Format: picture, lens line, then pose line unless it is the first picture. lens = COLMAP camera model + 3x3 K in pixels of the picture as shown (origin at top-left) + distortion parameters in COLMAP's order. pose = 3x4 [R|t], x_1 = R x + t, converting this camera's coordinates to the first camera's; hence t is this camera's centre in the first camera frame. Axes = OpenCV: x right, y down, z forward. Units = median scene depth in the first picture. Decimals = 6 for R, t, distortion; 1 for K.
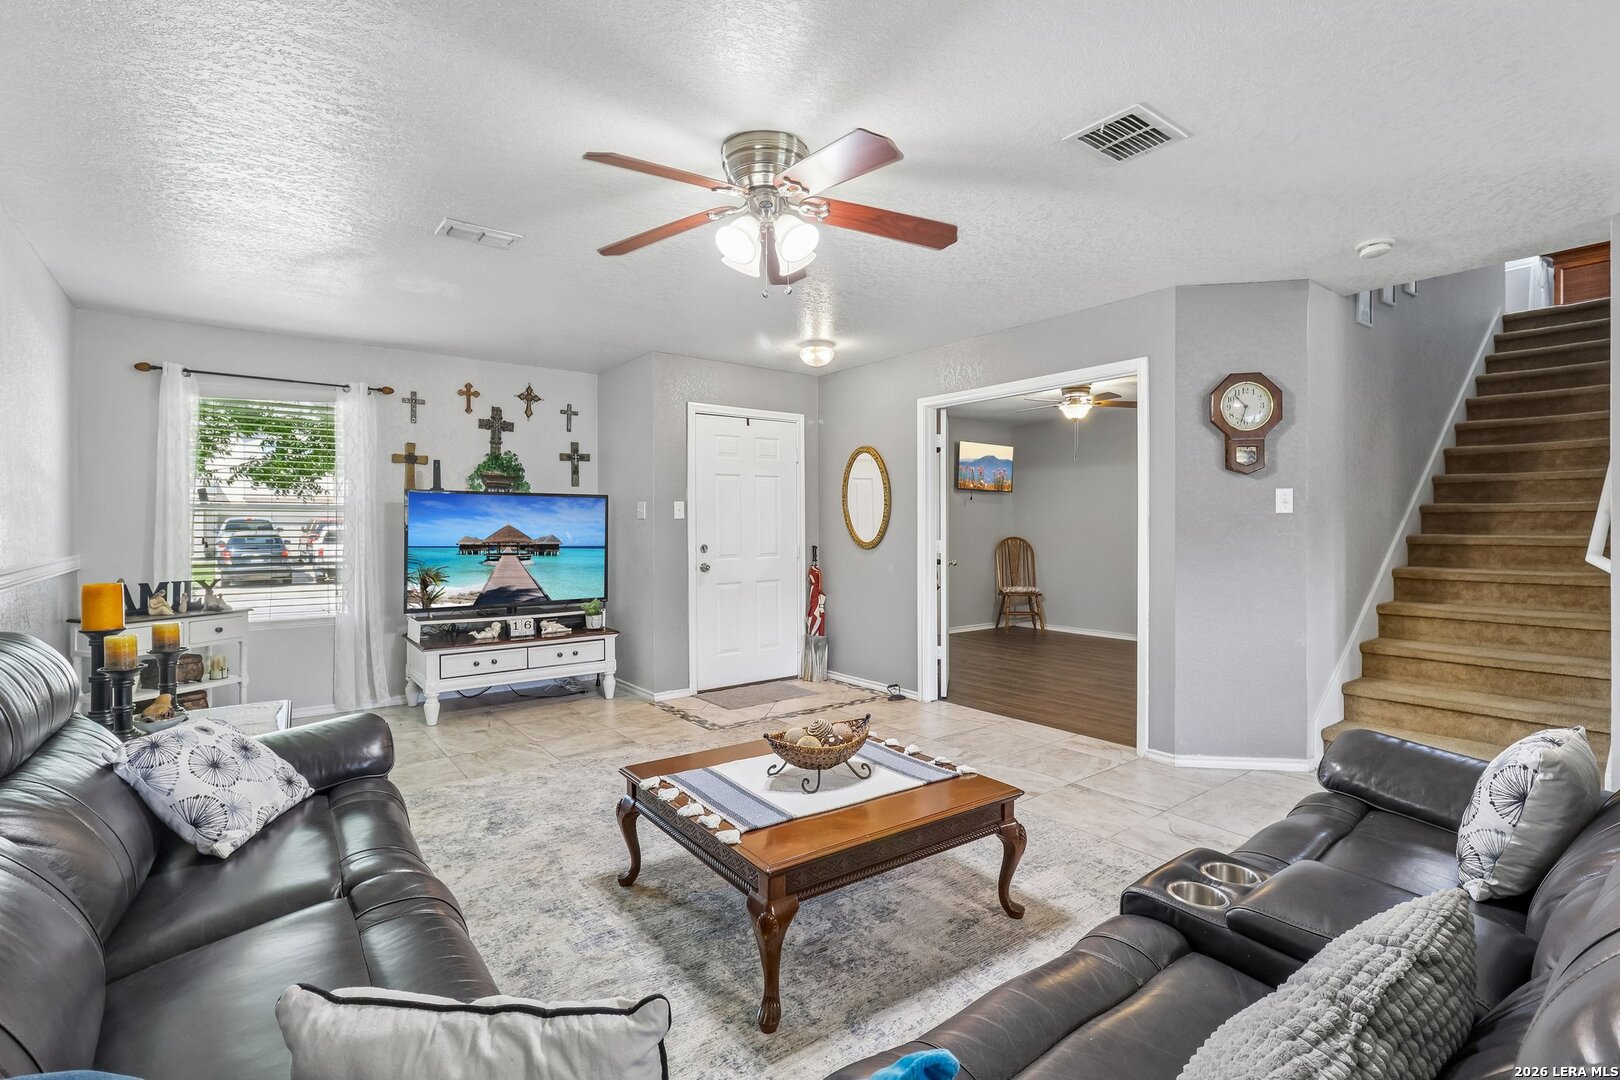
lens RADIAL K [[758.2, 0, 808.0], [0, 758.2, 527.3], [0, 0, 1]] dist [-0.004810, 0.002223]
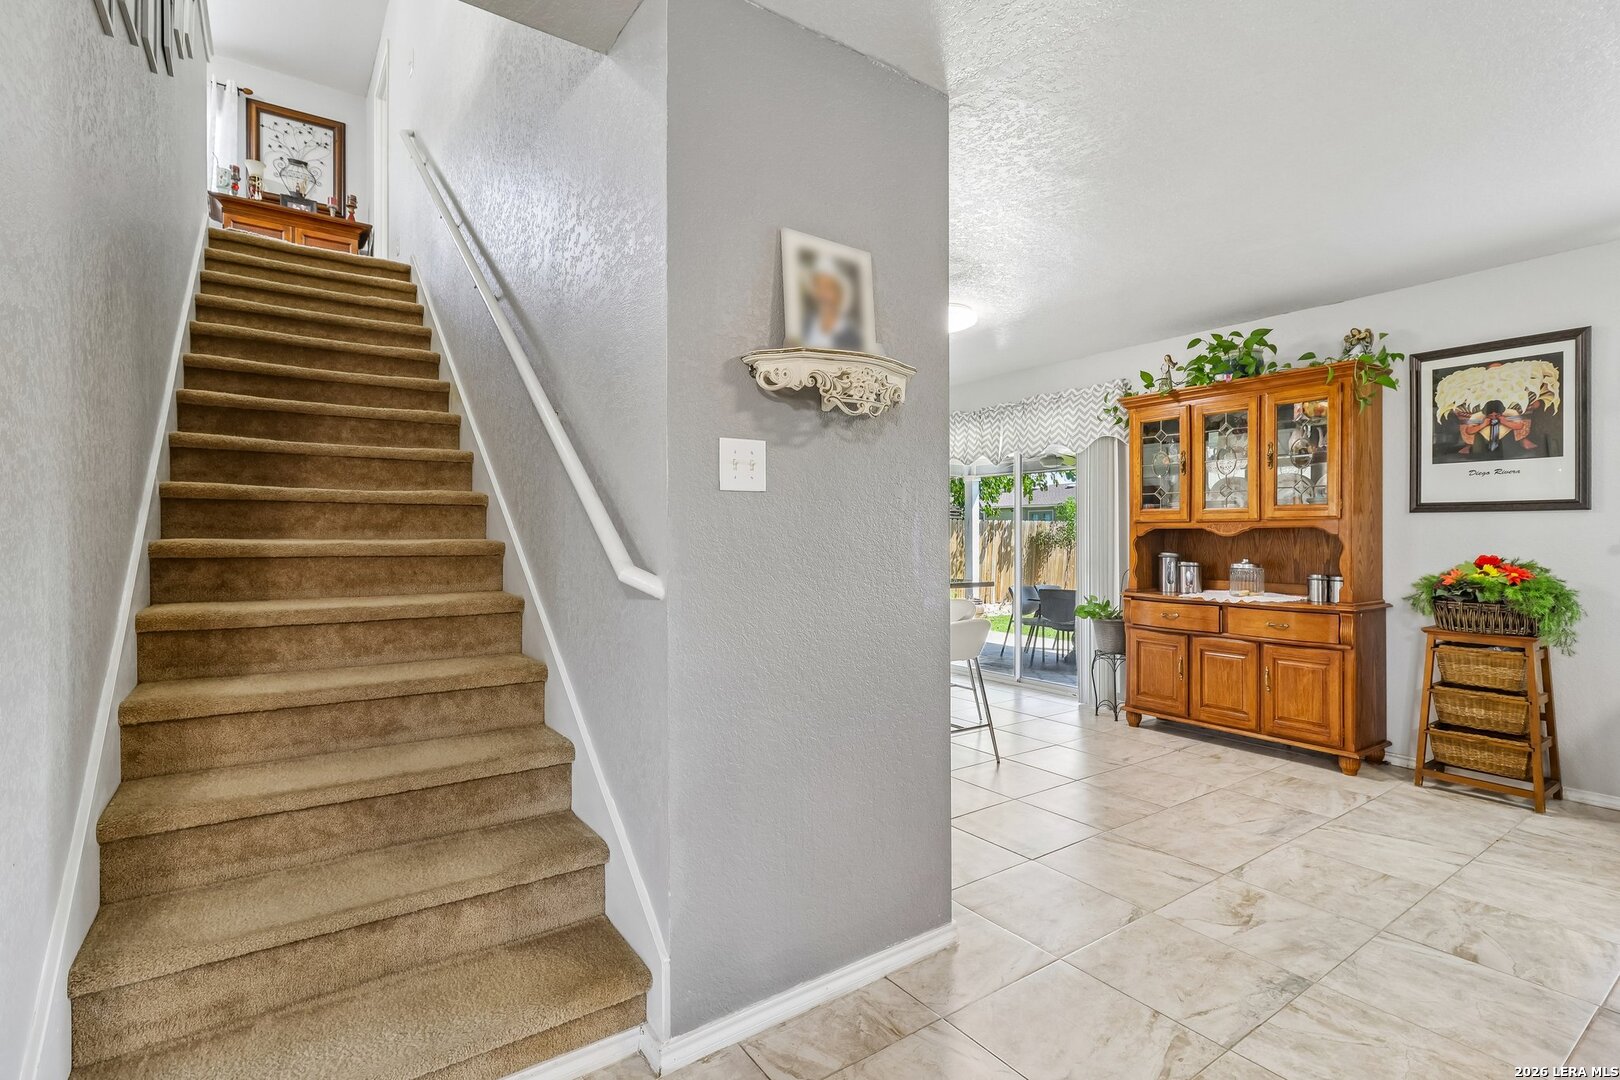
lens RADIAL K [[758.2, 0, 797.0], [0, 758.2, 534.6], [0, 0, 1]] dist [-0.004810, 0.002223]
pose [[0.045406, 0.007747, 0.998939, 0.287355], [0.006637, 0.999946, -0.008056, 0.011291], [-0.998947, 0.006996, 0.045352, 0.496236]]
